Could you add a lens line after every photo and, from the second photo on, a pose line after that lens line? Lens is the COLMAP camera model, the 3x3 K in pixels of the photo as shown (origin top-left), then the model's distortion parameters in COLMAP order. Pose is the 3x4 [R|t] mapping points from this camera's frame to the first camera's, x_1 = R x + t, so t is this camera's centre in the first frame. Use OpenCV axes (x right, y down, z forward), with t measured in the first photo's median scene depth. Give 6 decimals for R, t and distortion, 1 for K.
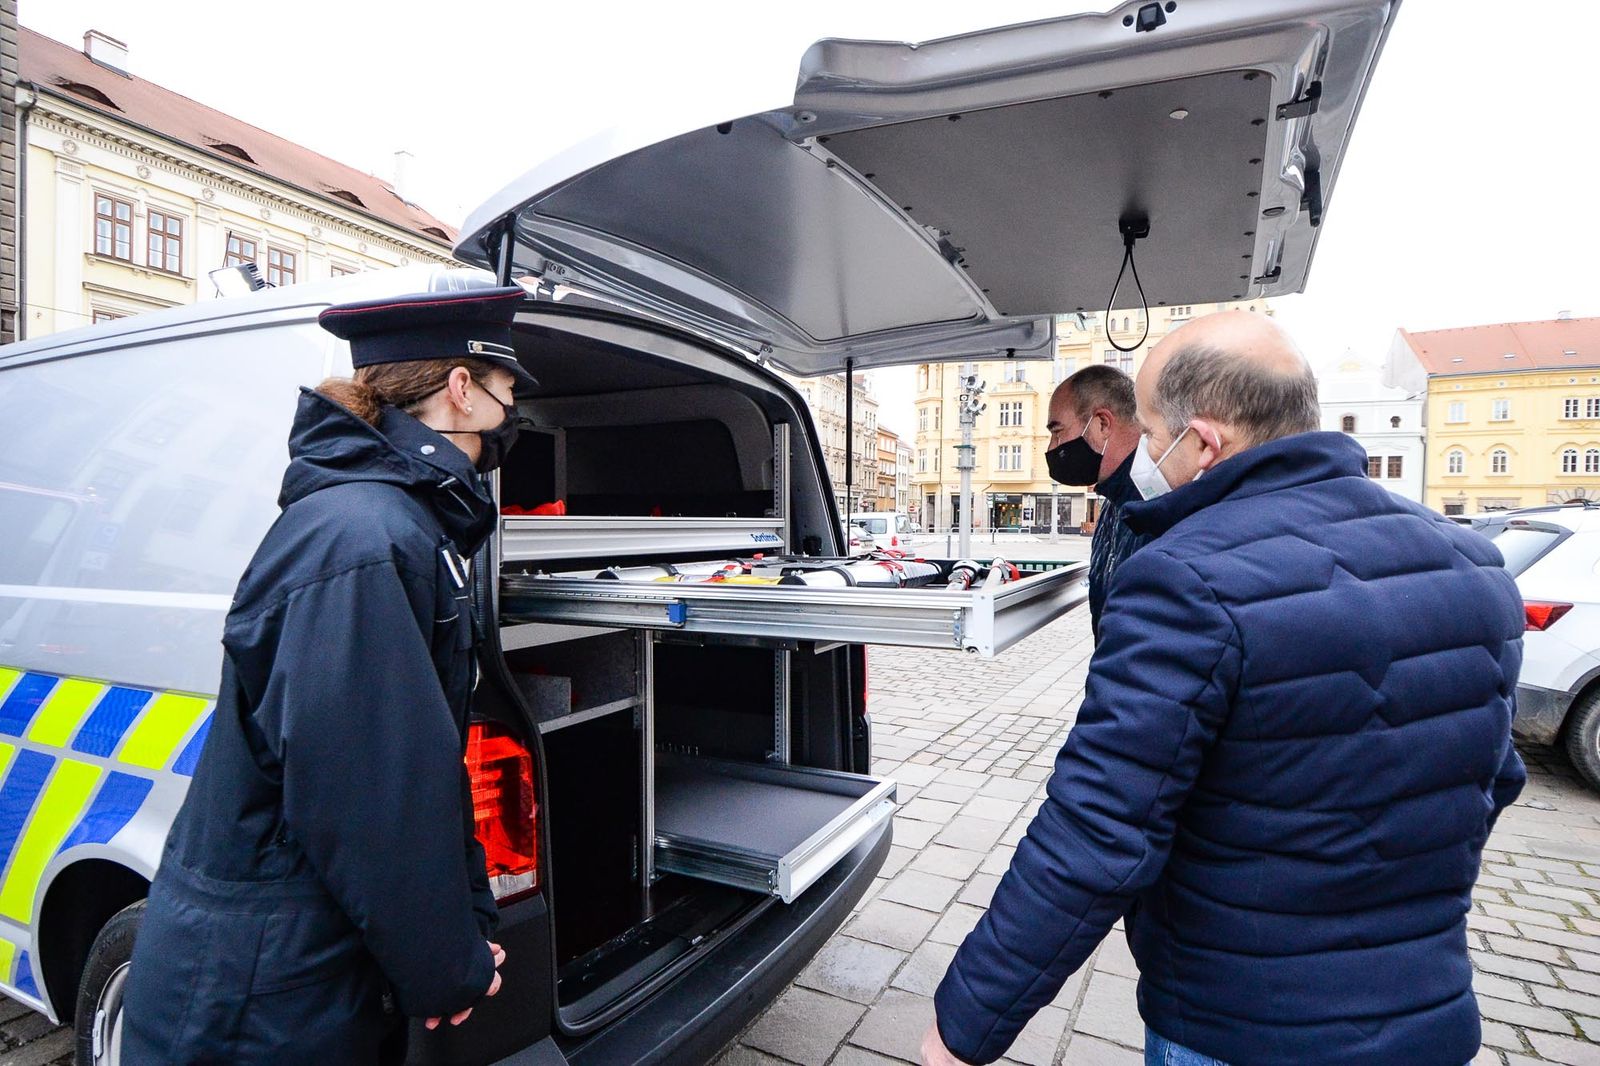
lens RADIAL K [[824.9, 0, 800.0], [0, 824.9, 533.0], [0, 0, 1]] dist [0.010973, -0.021163]
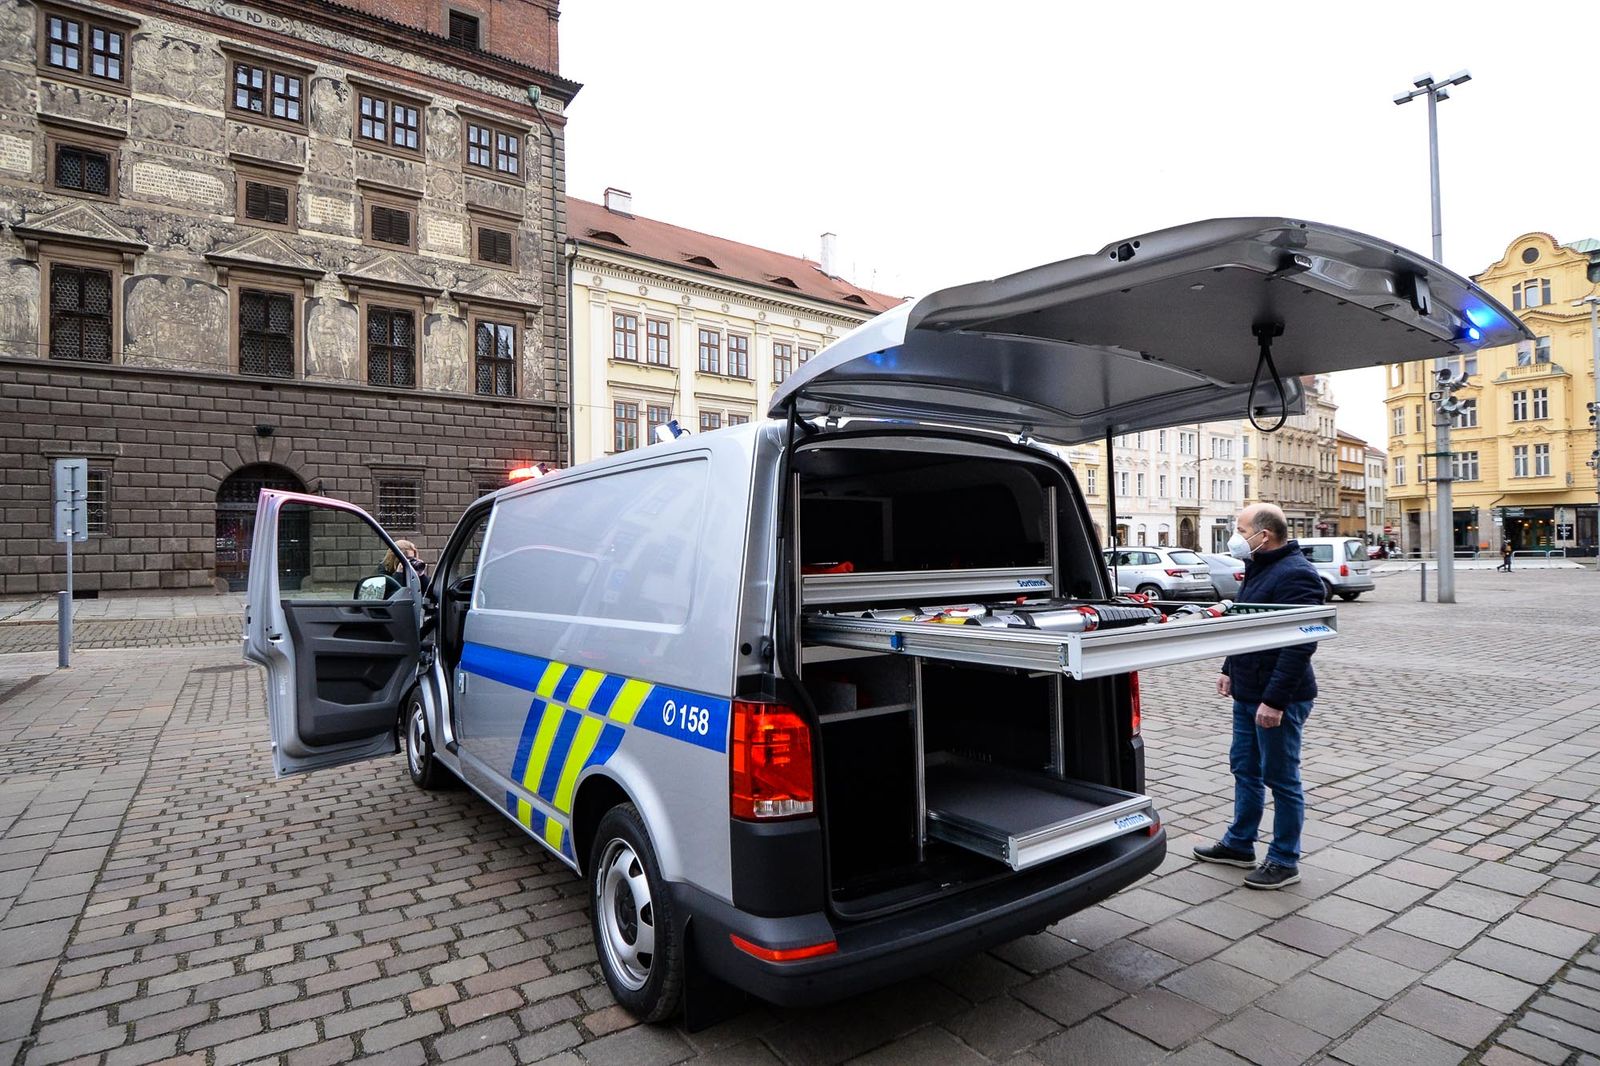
lens RADIAL K [[824.9, 0, 800.0], [0, 824.9, 533.0], [0, 0, 1]] dist [0.010973, -0.021163]
pose [[0.881146, -0.032605, -0.471718, 0.106062], [0.014802, 0.999033, -0.041404, -0.010512], [0.472612, 0.029501, 0.880777, -0.105920]]
